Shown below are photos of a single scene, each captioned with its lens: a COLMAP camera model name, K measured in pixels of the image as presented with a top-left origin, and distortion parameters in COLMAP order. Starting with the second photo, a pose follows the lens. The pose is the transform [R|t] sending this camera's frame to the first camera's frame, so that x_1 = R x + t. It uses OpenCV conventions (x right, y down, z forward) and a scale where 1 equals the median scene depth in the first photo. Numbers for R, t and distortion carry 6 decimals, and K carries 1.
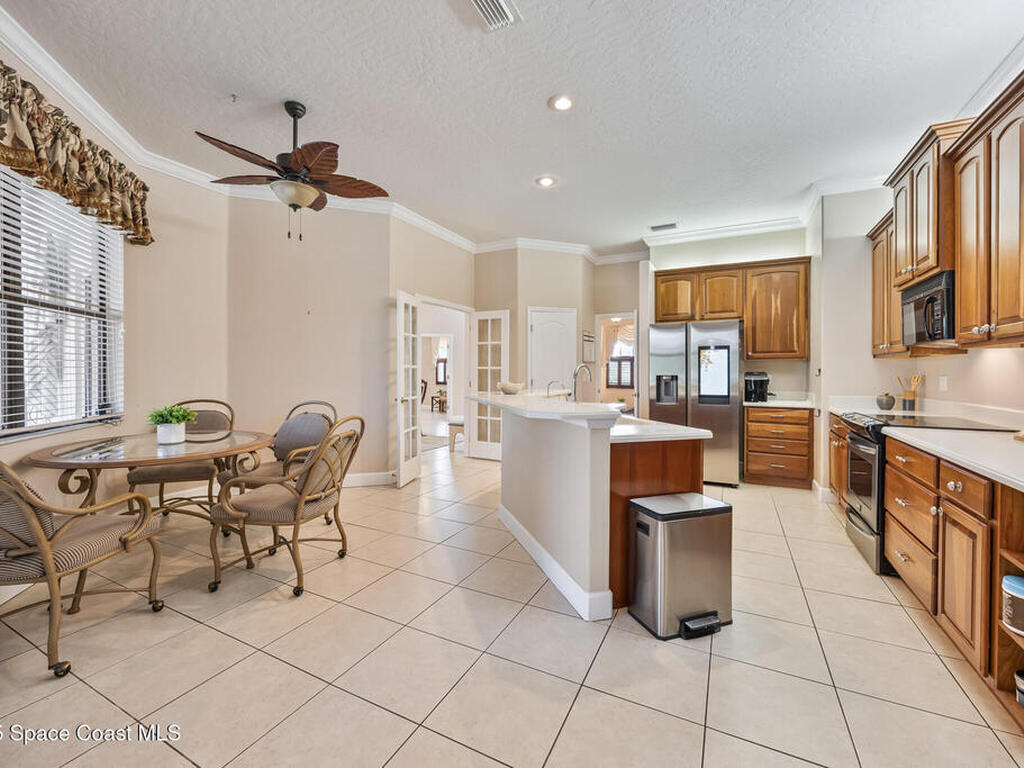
lens RADIAL K [[443.9, 0, 509.2], [0, 443.9, 375.6], [0, 0, 1]] dist [0.003621, -0.001000]
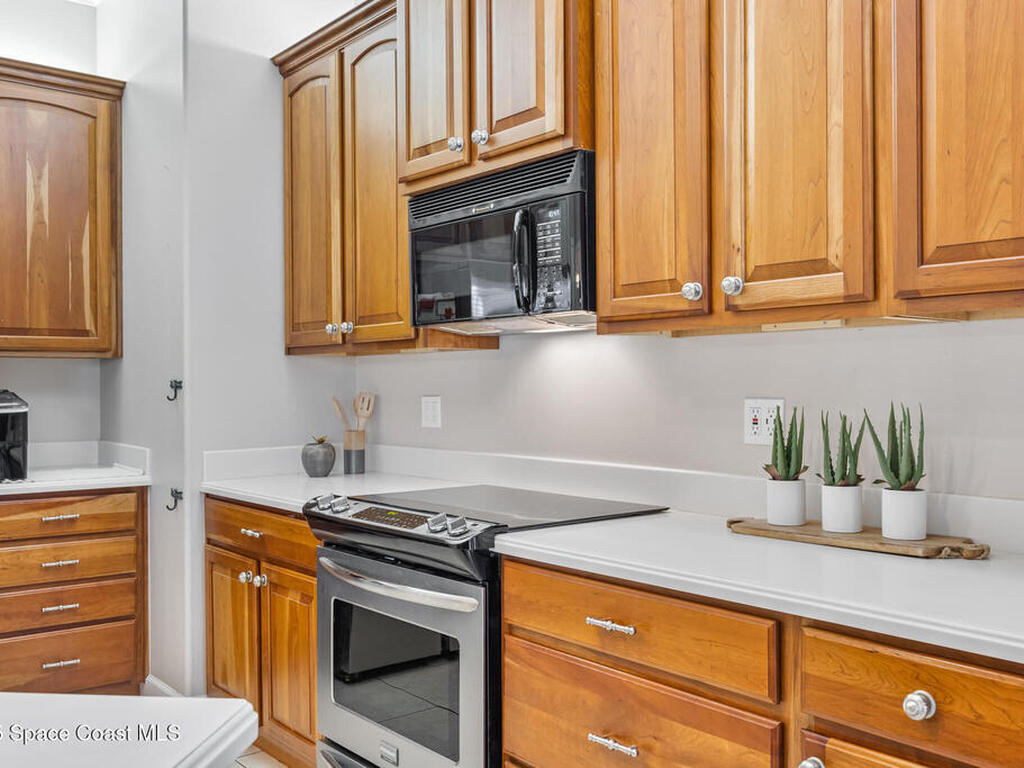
lens RADIAL K [[943.2, 0, 510.8], [0, 943.2, 387.6], [0, 0, 1]] dist [0.000768, 0.000000]
pose [[0.387347, -0.004574, 0.921923, 0.081641], [0.014155, 0.999899, -0.000986, -0.005296], [-0.921825, 0.013432, 0.387373, 0.476376]]
